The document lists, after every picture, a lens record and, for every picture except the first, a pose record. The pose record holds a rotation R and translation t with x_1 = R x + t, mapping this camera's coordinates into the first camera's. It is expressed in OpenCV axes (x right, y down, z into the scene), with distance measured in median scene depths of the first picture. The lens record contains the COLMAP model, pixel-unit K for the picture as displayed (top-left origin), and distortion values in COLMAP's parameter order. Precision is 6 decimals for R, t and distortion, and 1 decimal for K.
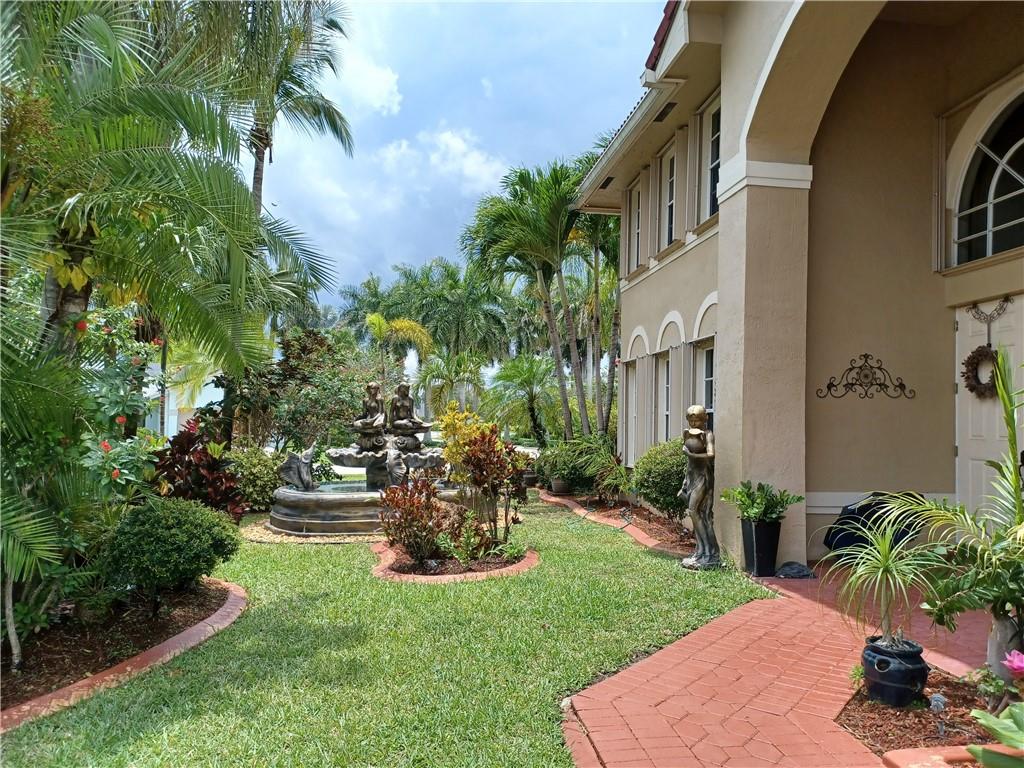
lens RADIAL K [[754.7, 0, 513.4], [0, 754.7, 416.2], [0, 0, 1]] dist [0.036208, -0.001086]
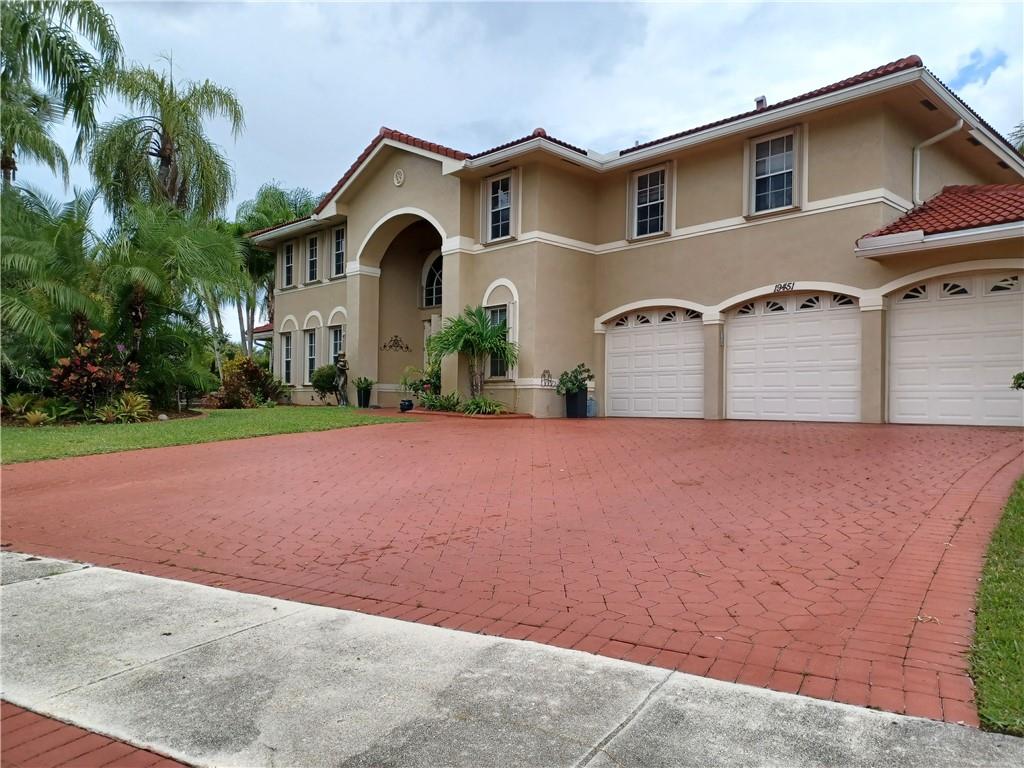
lens RADIAL K [[738.0, 0, 512.7], [0, 738.0, 376.8], [0, 0, 1]] dist [0.001489, -0.002648]
pose [[0.817206, 0.020964, 0.575965, -0.749697], [-0.011568, 0.999734, -0.019974, 0.120385], [-0.576230, 0.009660, 0.817230, -1.469211]]
